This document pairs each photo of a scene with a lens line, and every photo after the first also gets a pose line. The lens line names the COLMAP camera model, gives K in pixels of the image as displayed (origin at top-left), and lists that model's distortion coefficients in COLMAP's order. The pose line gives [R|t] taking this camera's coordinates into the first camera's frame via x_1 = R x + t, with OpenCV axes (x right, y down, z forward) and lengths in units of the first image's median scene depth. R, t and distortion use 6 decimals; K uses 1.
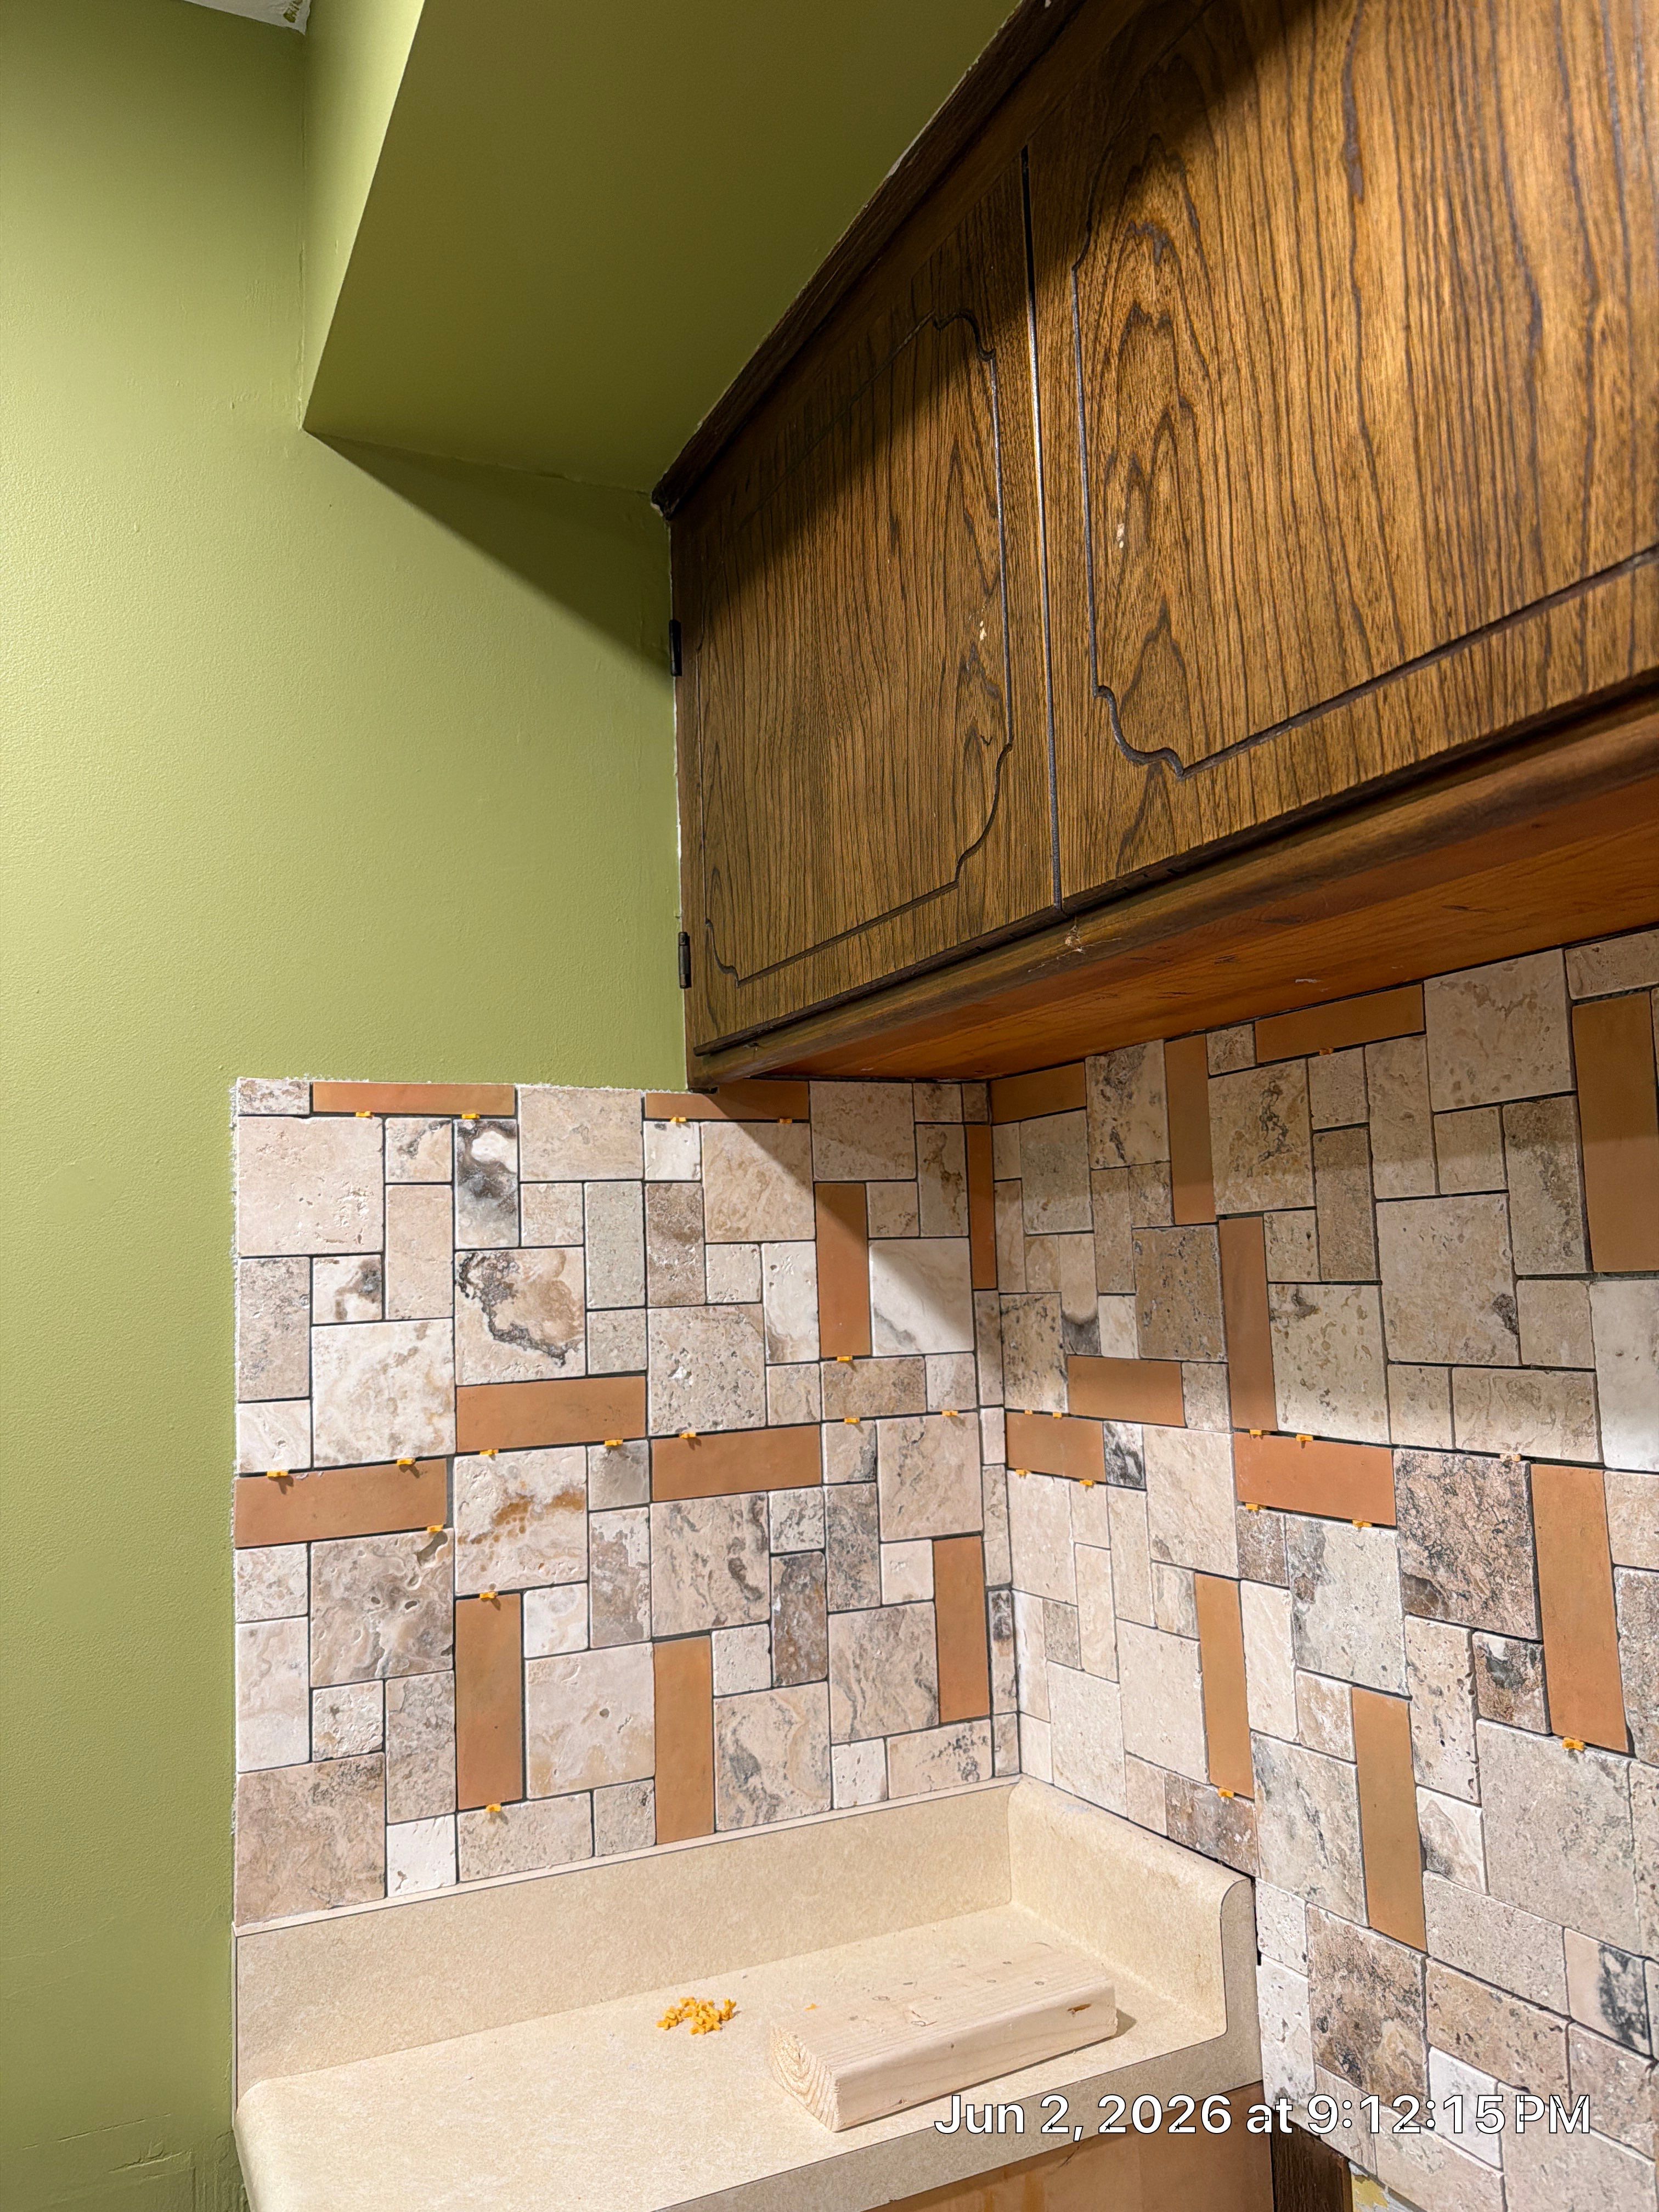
lens RADIAL K [[1588.9, 0, 813.3], [0, 1588.9, 1102.4], [0, 0, 1]] dist [0.053609, -0.094428]
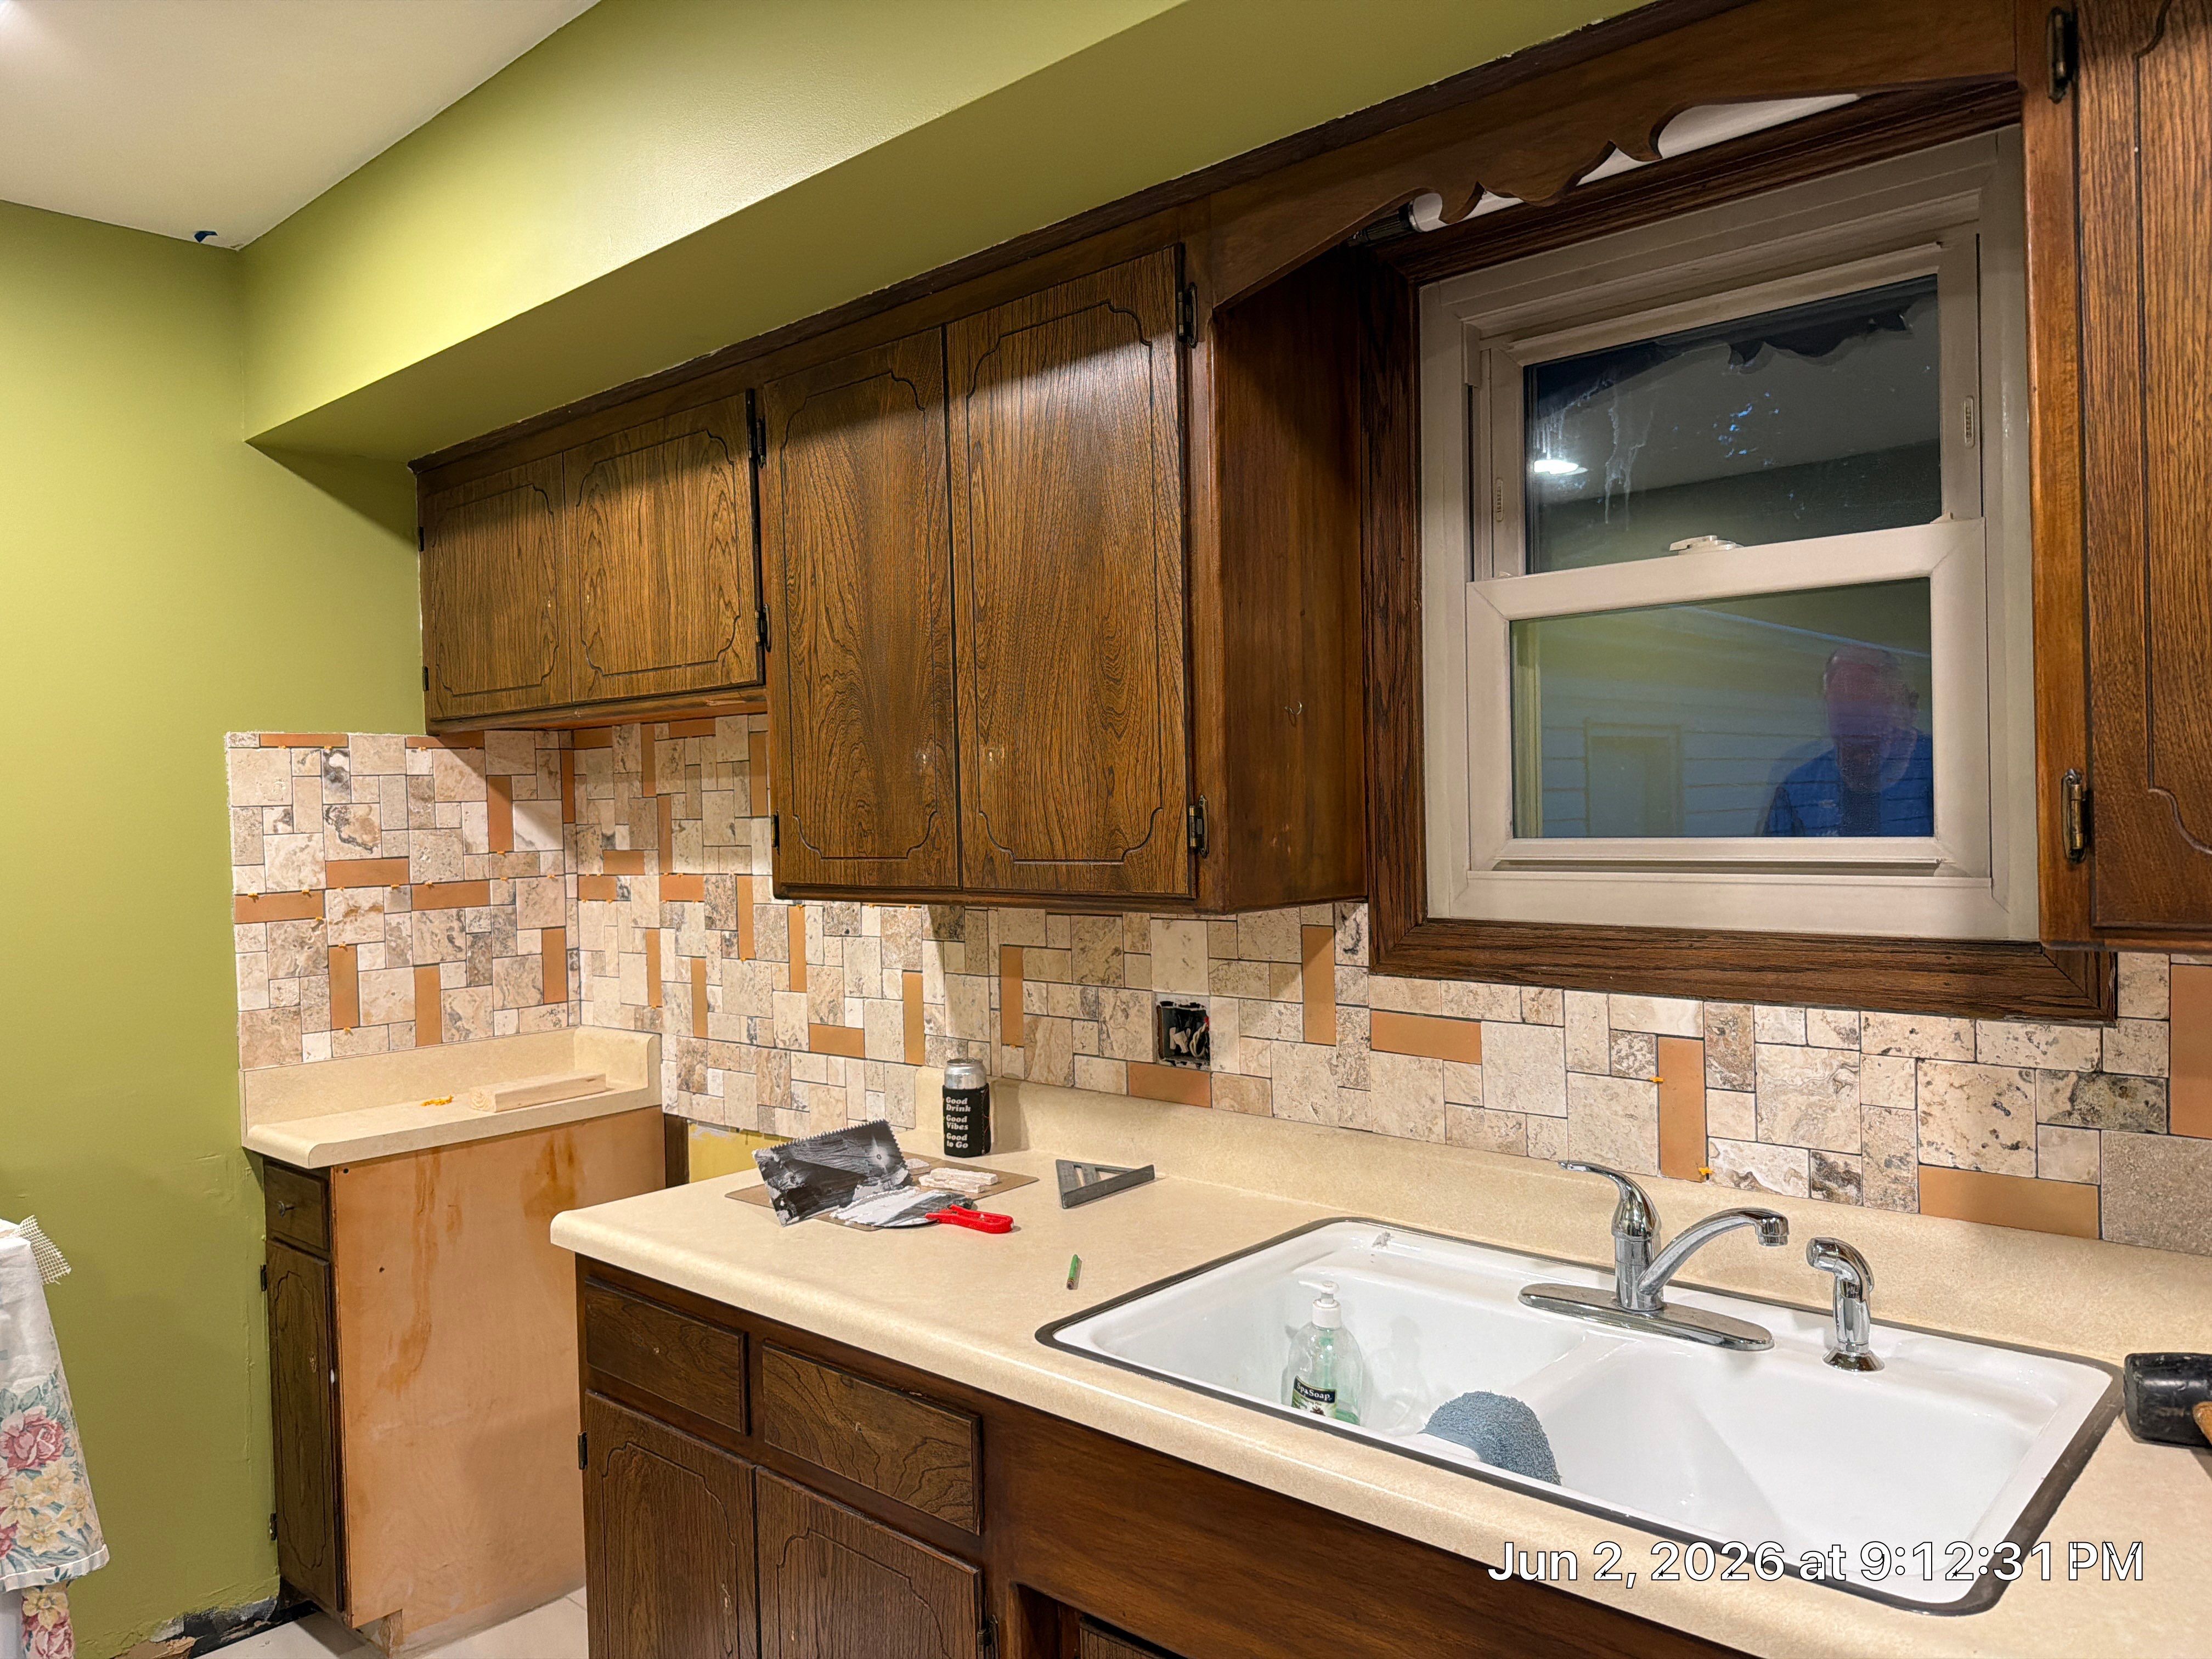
lens RADIAL K [[1588.9, 0, 1134.0], [0, 1588.9, 832.8], [0, 0, 1]] dist [0.053609, -0.094428]
pose [[0.924051, 0.001331, 0.382267, -0.023018], [-0.045880, 0.993151, 0.107448, -0.190966], [-0.379506, -0.116826, 0.917784, -1.781796]]
